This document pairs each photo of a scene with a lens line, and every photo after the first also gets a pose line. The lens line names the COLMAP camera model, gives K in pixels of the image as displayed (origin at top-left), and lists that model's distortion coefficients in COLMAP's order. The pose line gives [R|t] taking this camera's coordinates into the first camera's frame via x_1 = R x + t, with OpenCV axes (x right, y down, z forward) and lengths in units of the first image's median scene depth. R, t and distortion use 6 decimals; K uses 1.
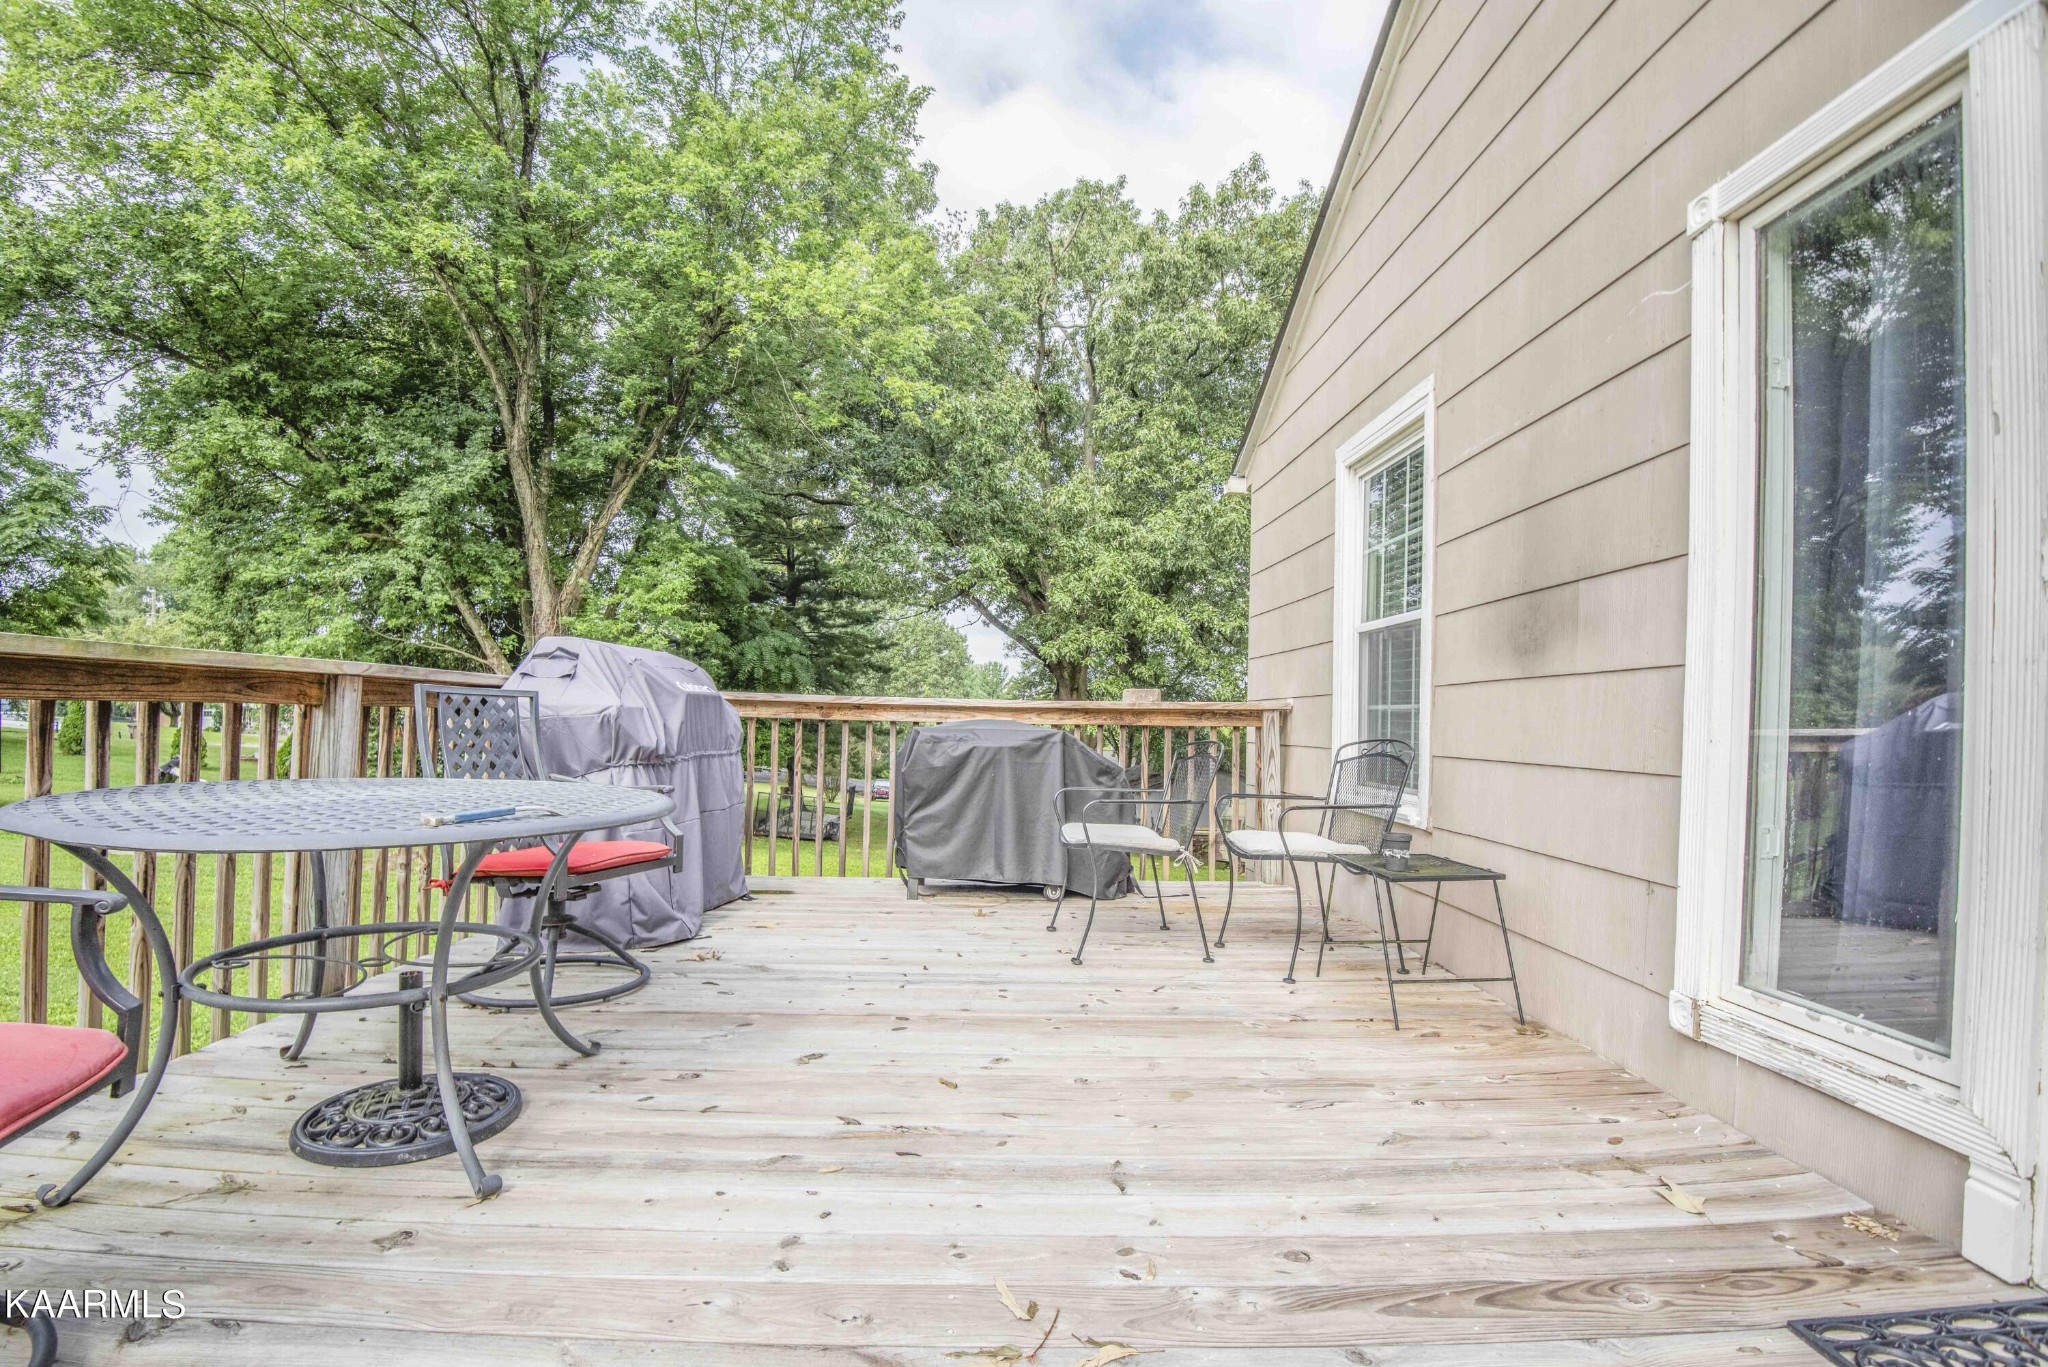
lens RADIAL K [[939.1, 0, 1008.7], [0, 939.1, 723.1], [0, 0, 1]] dist [-0.024703, -0.007639]
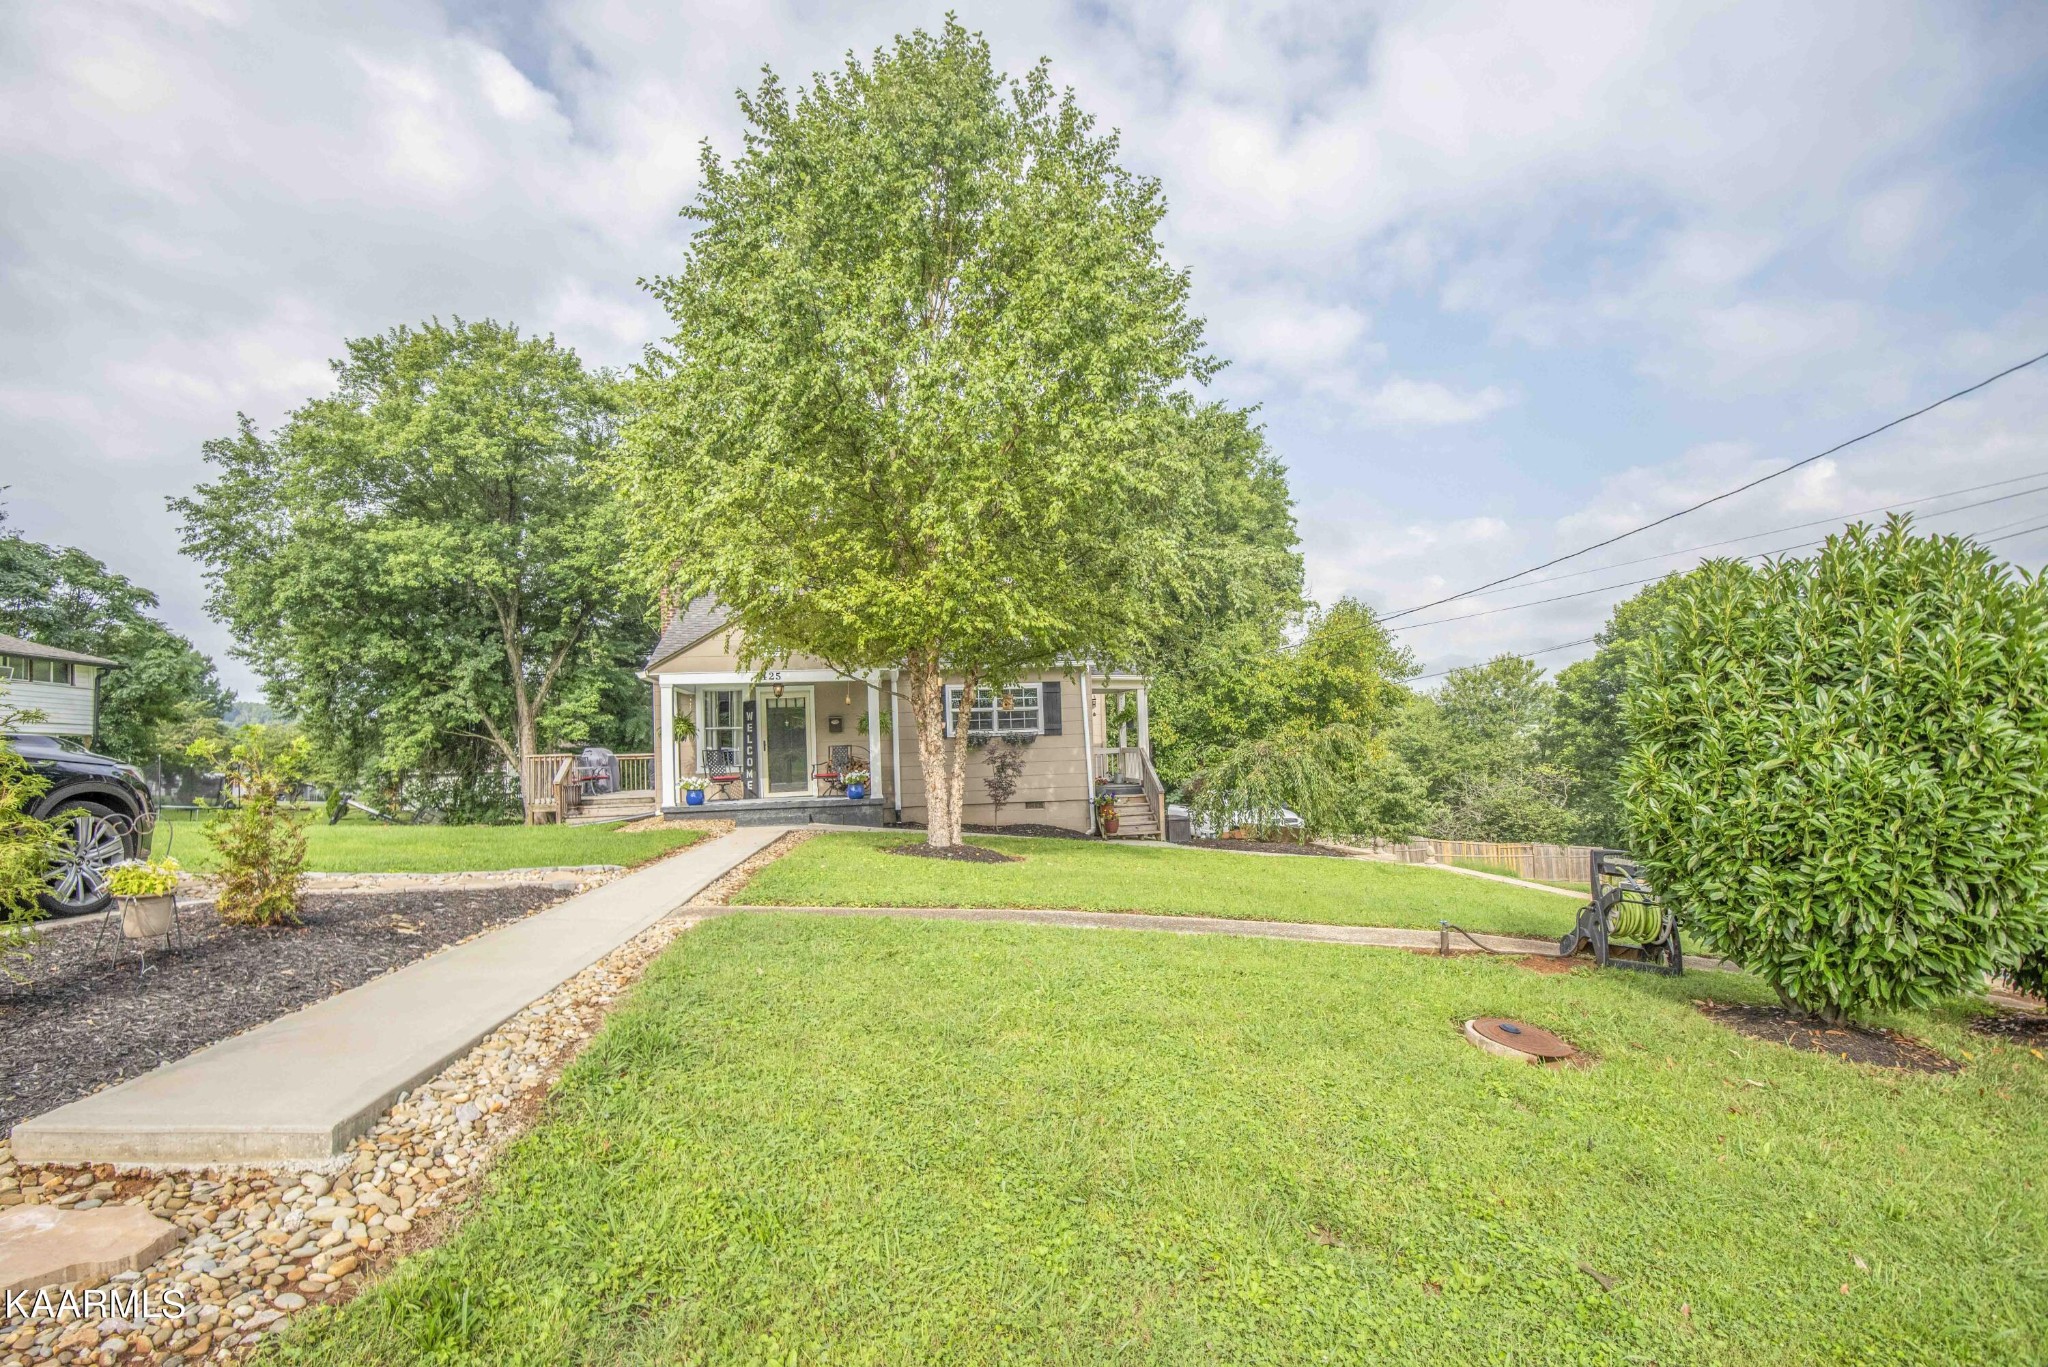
lens RADIAL K [[939.1, 0, 1051.0], [0, 939.1, 699.8], [0, 0, 1]] dist [-0.024703, -0.007639]
pose [[0.989437, -0.051713, 0.135426, 0.382886], [0.059060, 0.996961, -0.050809, 0.019565], [-0.132387, 0.058270, 0.989484, -1.211634]]
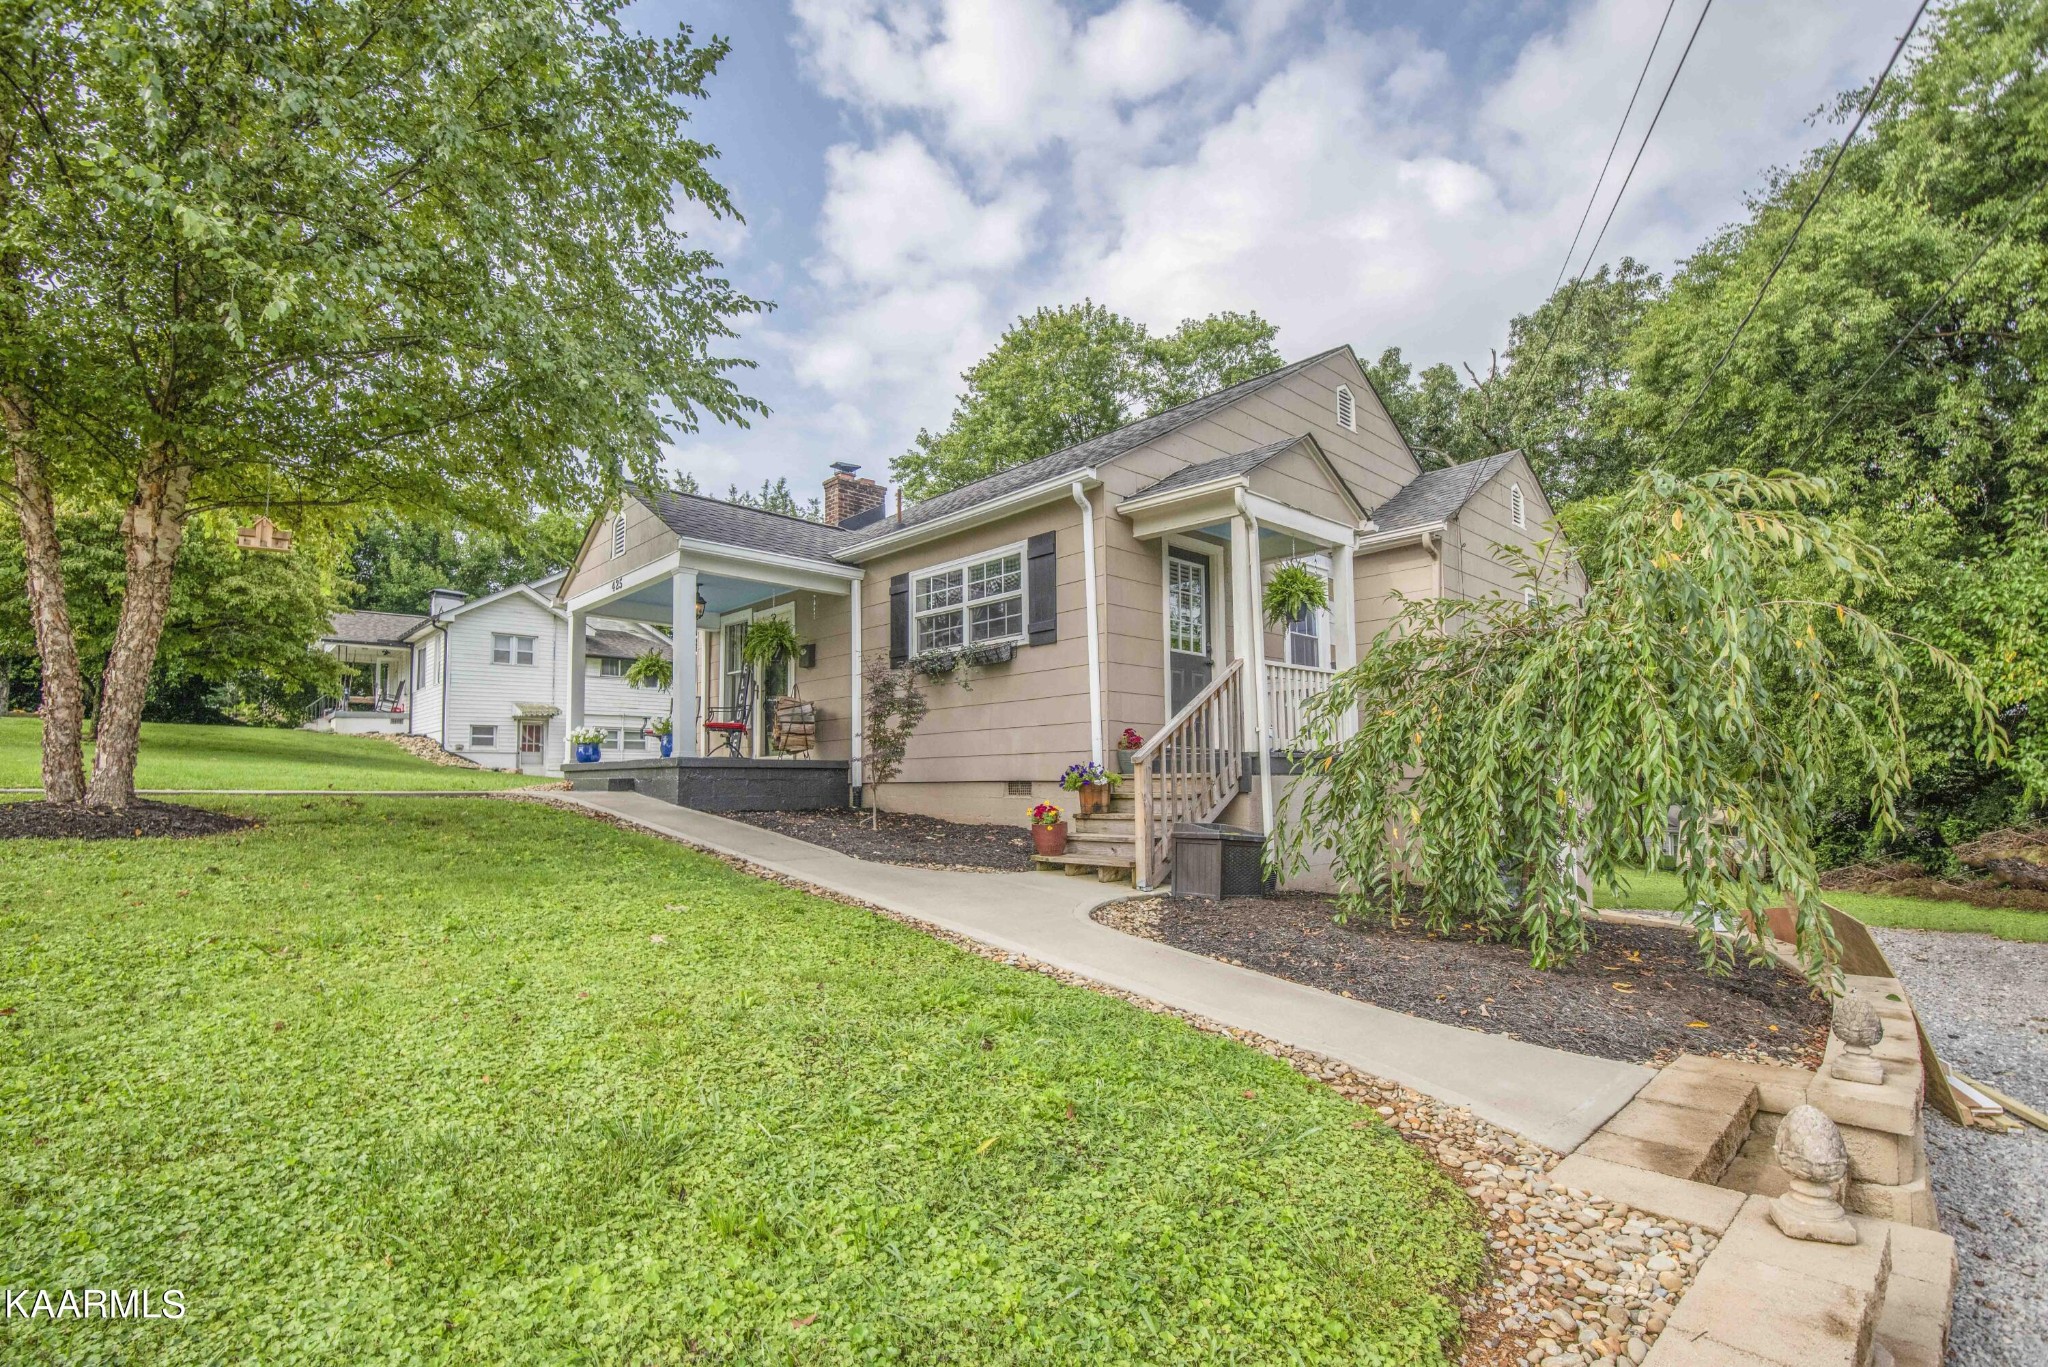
lens RADIAL K [[939.1, 0, 1036.3], [0, 939.1, 704.3], [0, 0, 1]] dist [-0.024703, -0.007639]
pose [[0.670782, -0.093443, -0.735745, 0.900327], [0.026996, 0.994450, -0.101688, 0.090546], [0.741163, 0.048348, 0.669581, -0.500624]]
